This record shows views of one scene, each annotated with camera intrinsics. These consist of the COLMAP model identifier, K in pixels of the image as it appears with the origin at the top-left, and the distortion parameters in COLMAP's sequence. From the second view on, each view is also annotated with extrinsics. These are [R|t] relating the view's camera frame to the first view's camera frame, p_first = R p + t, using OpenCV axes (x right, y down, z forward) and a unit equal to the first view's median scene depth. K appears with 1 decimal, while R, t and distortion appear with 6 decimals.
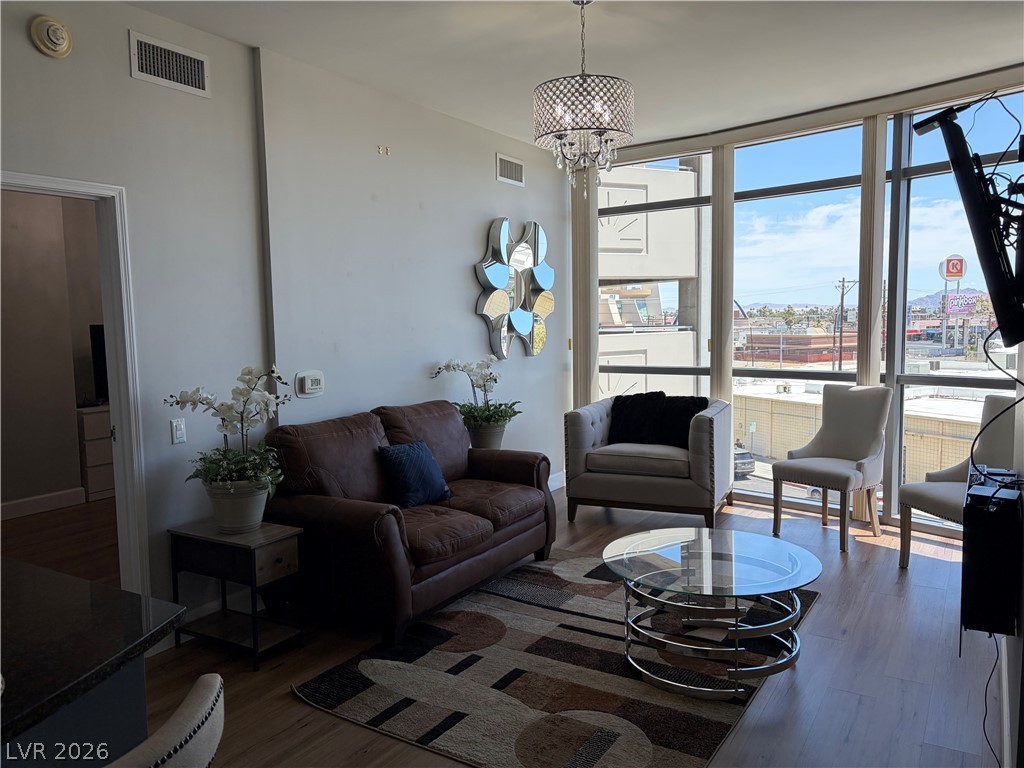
lens RADIAL K [[770.9, 0, 512.1], [0, 770.9, 390.0], [0, 0, 1]] dist [0.093245, -0.136542]
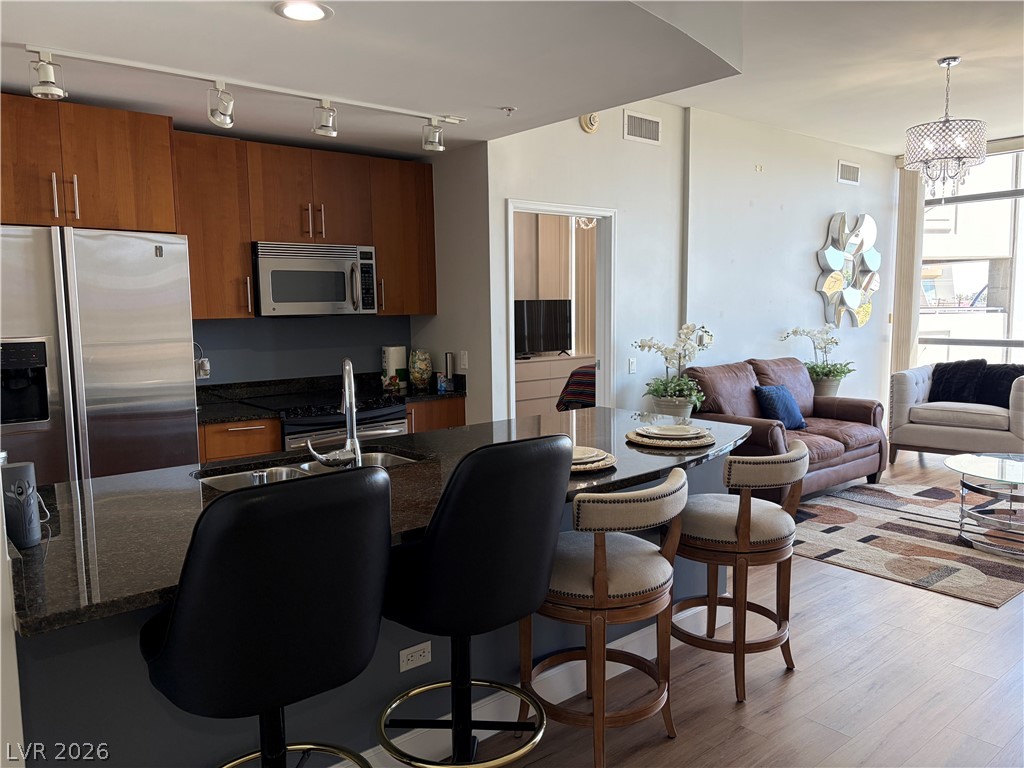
lens RADIAL K [[773.0, 0, 512.4], [0, 773.0, 390.1], [0, 0, 1]] dist [0.049352, -0.048294]
pose [[0.949061, 0.044328, -0.311958, -0.141333], [-0.037198, 0.998894, 0.028774, 0.053557], [0.312888, -0.015704, 0.949660, -0.434310]]
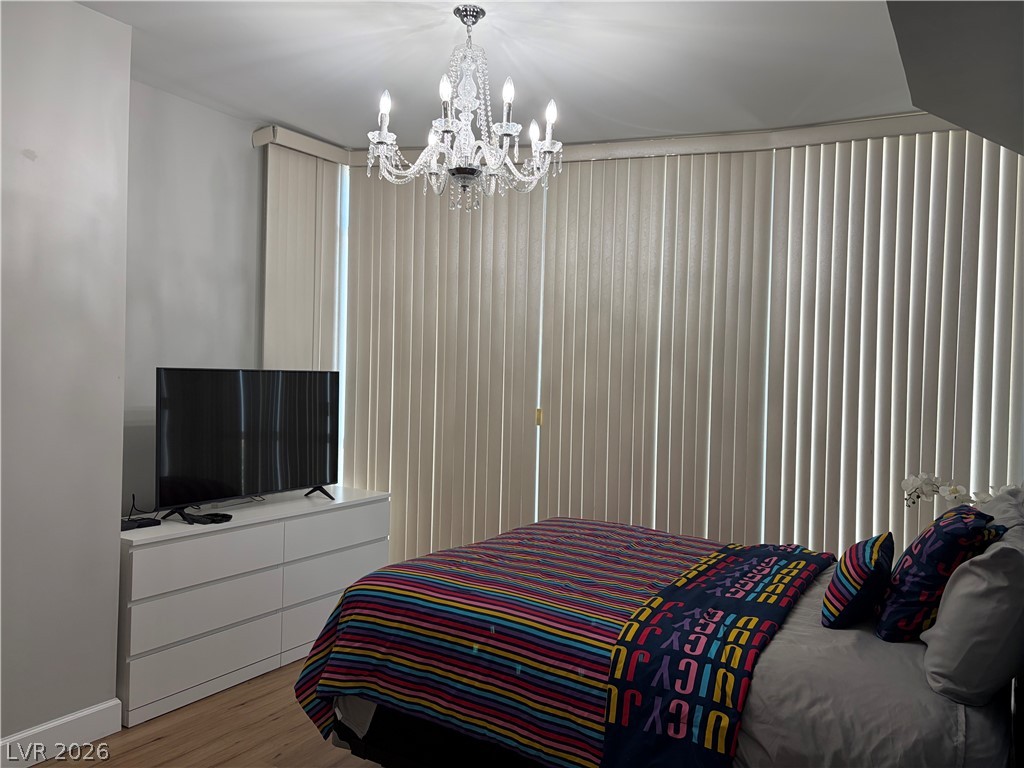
lens RADIAL K [[770.9, 0, 512.1], [0, 770.9, 390.0], [0, 0, 1]] dist [0.093245, -0.136542]
pose [[0.999071, 0.043088, -0.000072, -0.519345], [-0.042957, 0.995908, -0.079510, -0.075406], [-0.003354, 0.079439, 0.996834, 0.954086]]
